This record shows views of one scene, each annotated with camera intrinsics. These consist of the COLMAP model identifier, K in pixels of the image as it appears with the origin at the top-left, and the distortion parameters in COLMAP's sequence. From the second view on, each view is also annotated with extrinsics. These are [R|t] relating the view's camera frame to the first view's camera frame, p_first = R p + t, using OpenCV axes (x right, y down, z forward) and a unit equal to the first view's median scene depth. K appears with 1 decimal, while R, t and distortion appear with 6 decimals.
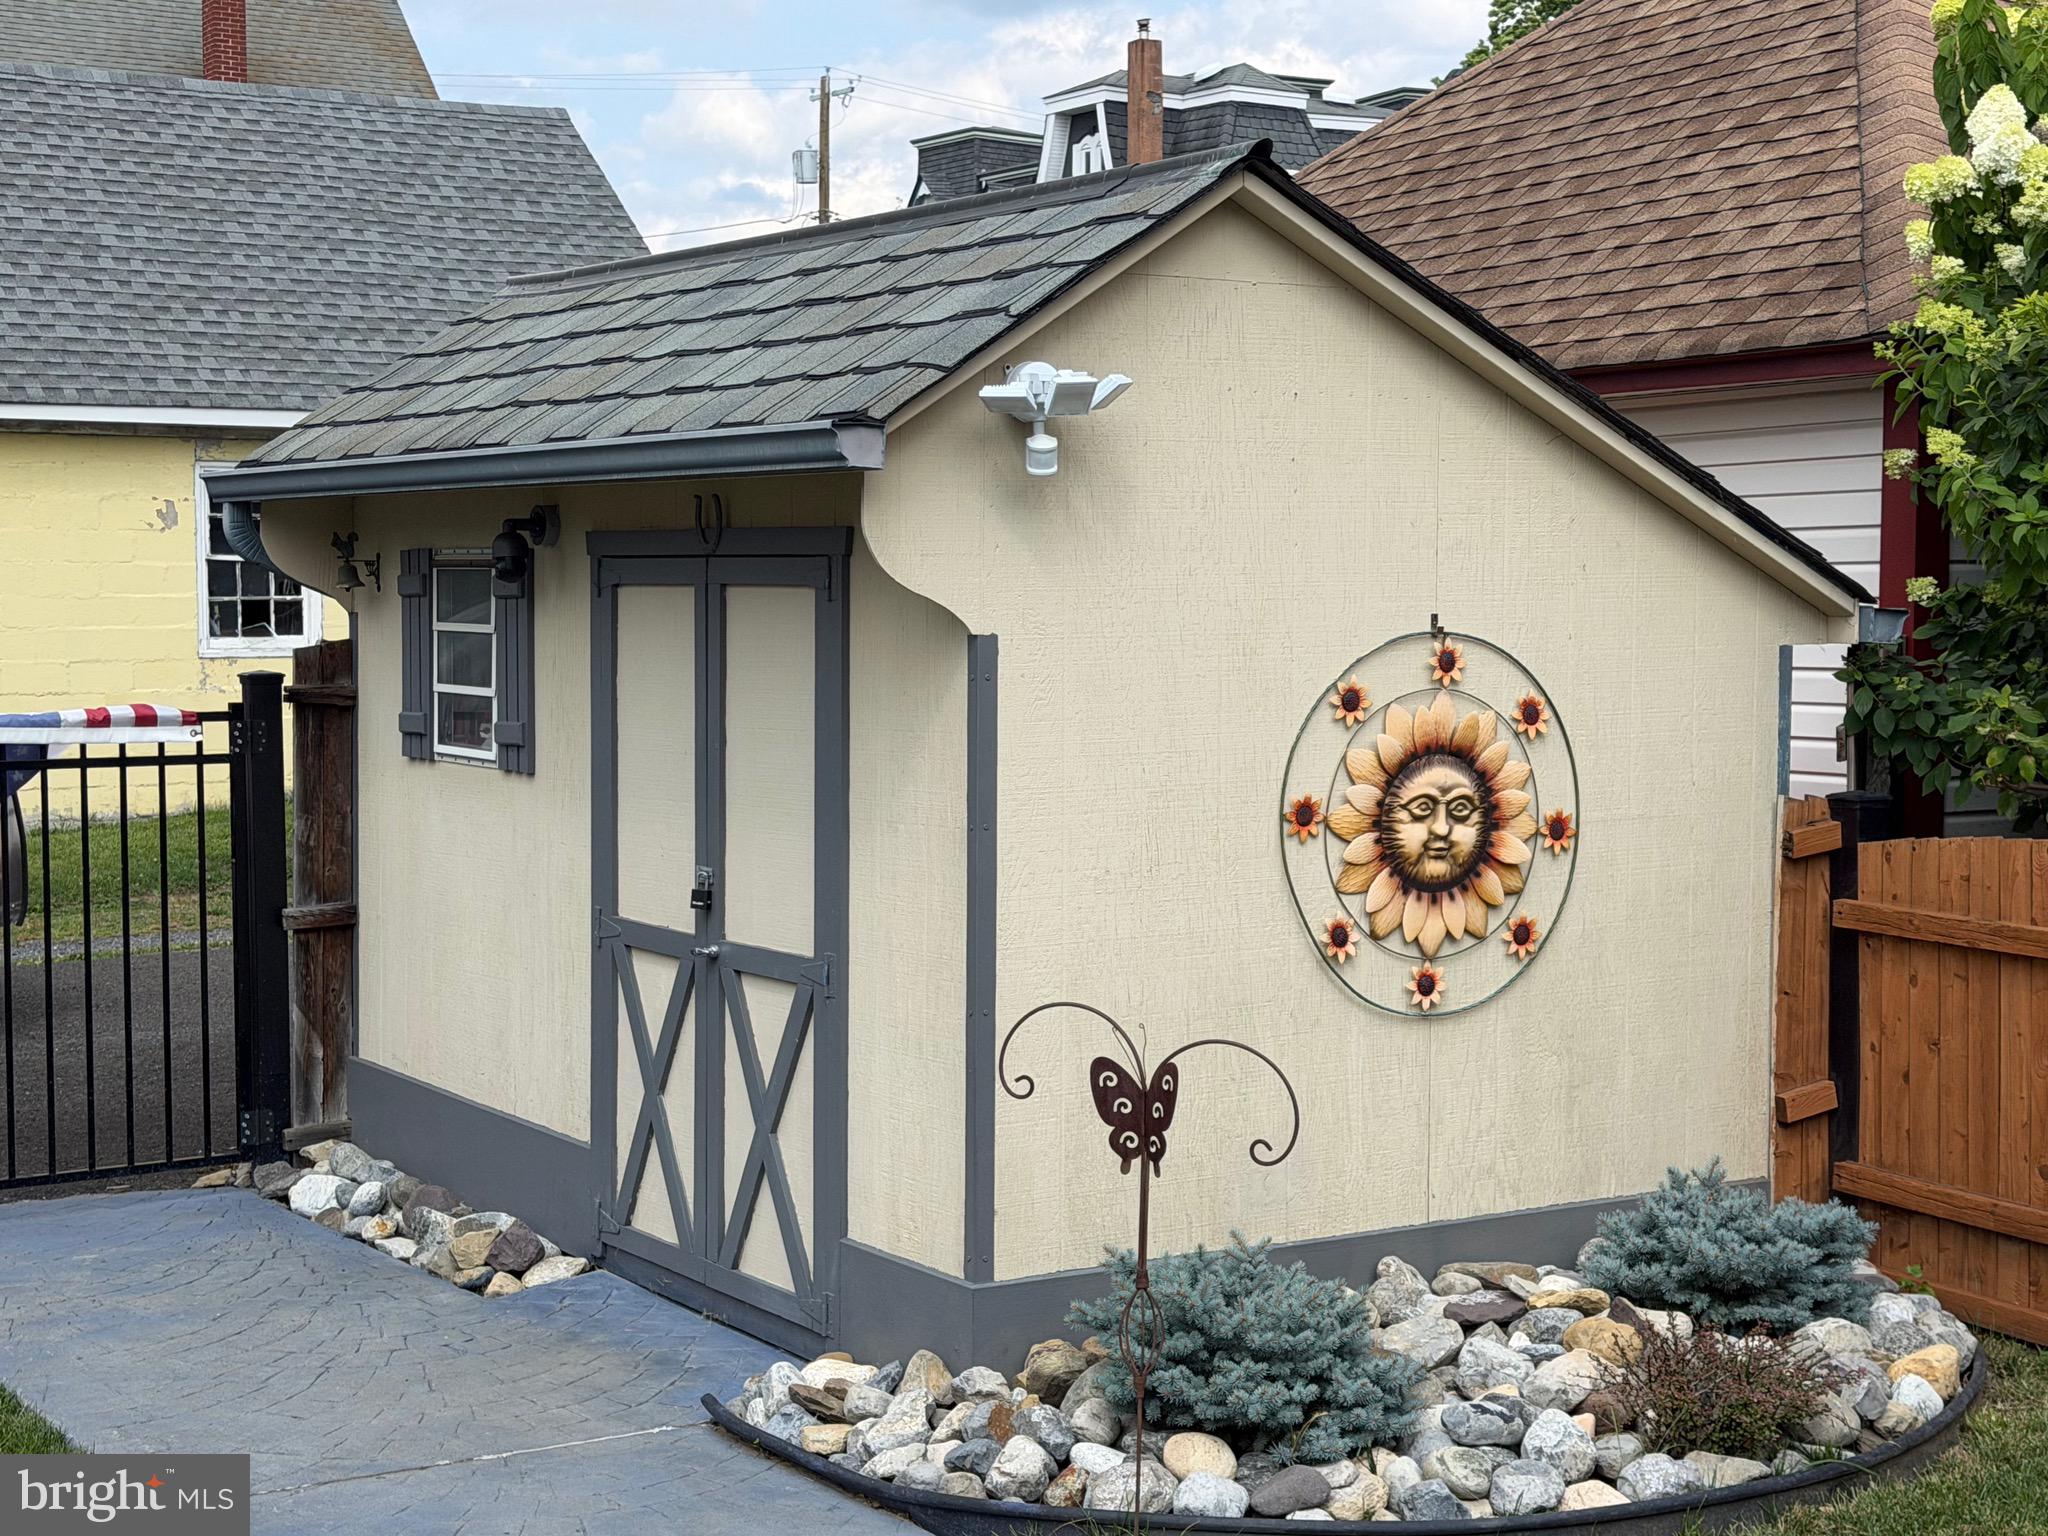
lens RADIAL K [[3140.7, 0, 1043.2], [0, 3140.7, 753.9], [0, 0, 1]] dist [0.107855, 0.000000]
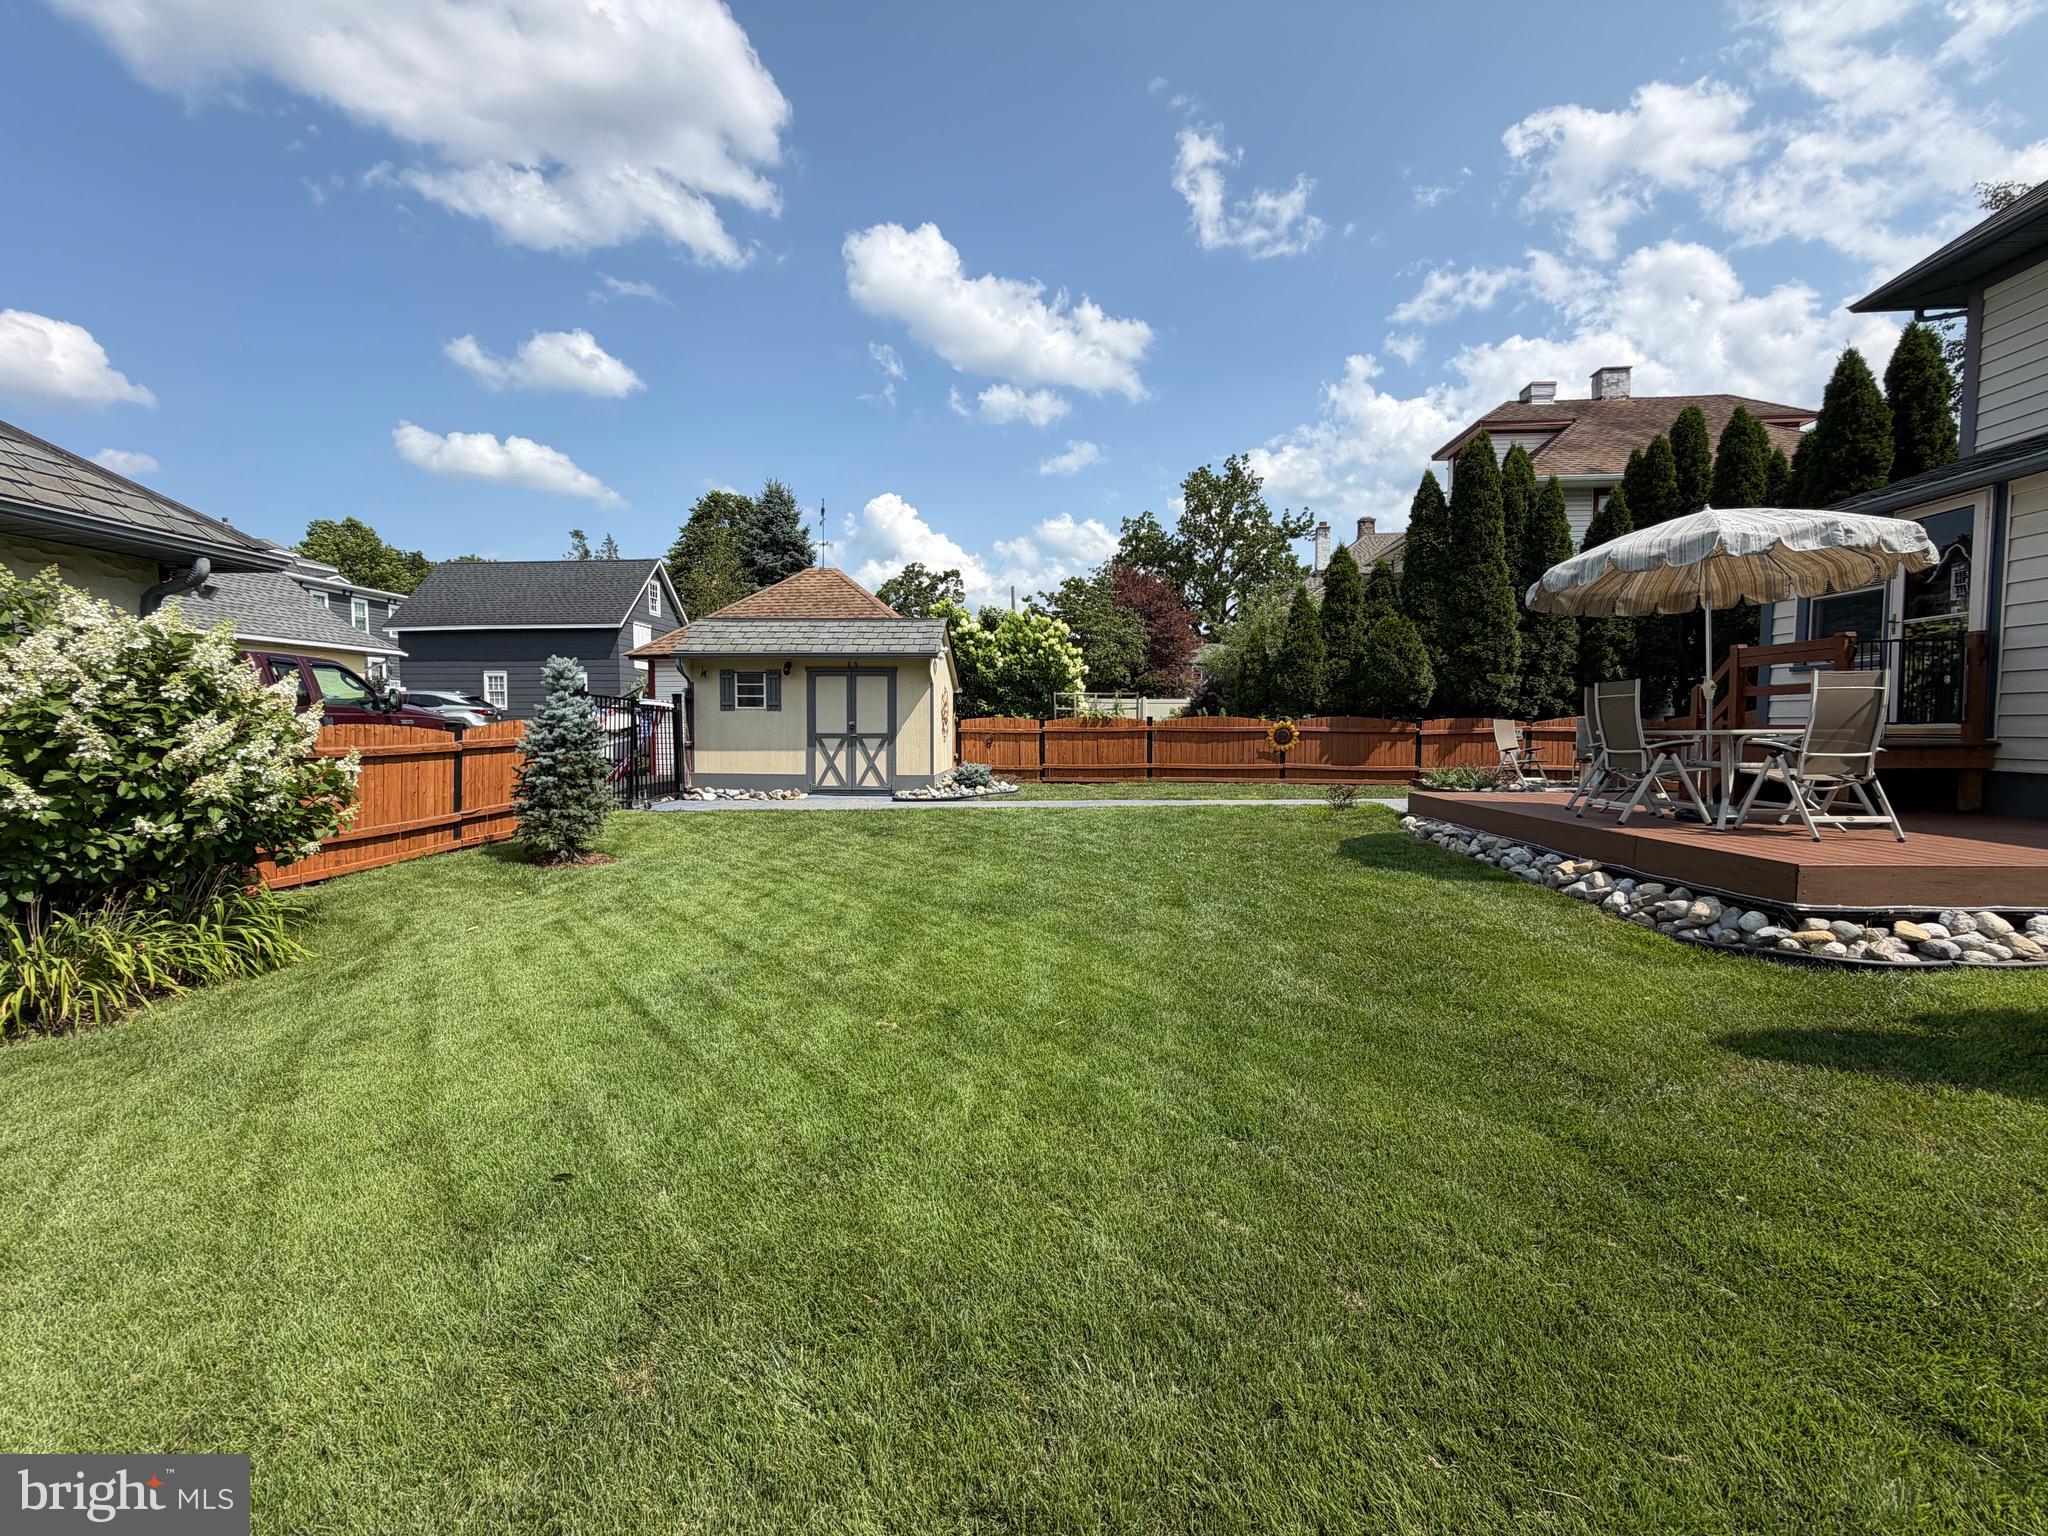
lens RADIAL K [[814.5, 0, 1014.9], [0, 814.5, 767.9], [0, 0, 1]] dist [-0.000260, -0.000108]
pose [[0.572528, -0.042947, 0.818759, -1.278990], [0.044666, 0.998778, 0.021157, 0.110596], [-0.818667, 0.024458, 0.573747, -0.182065]]
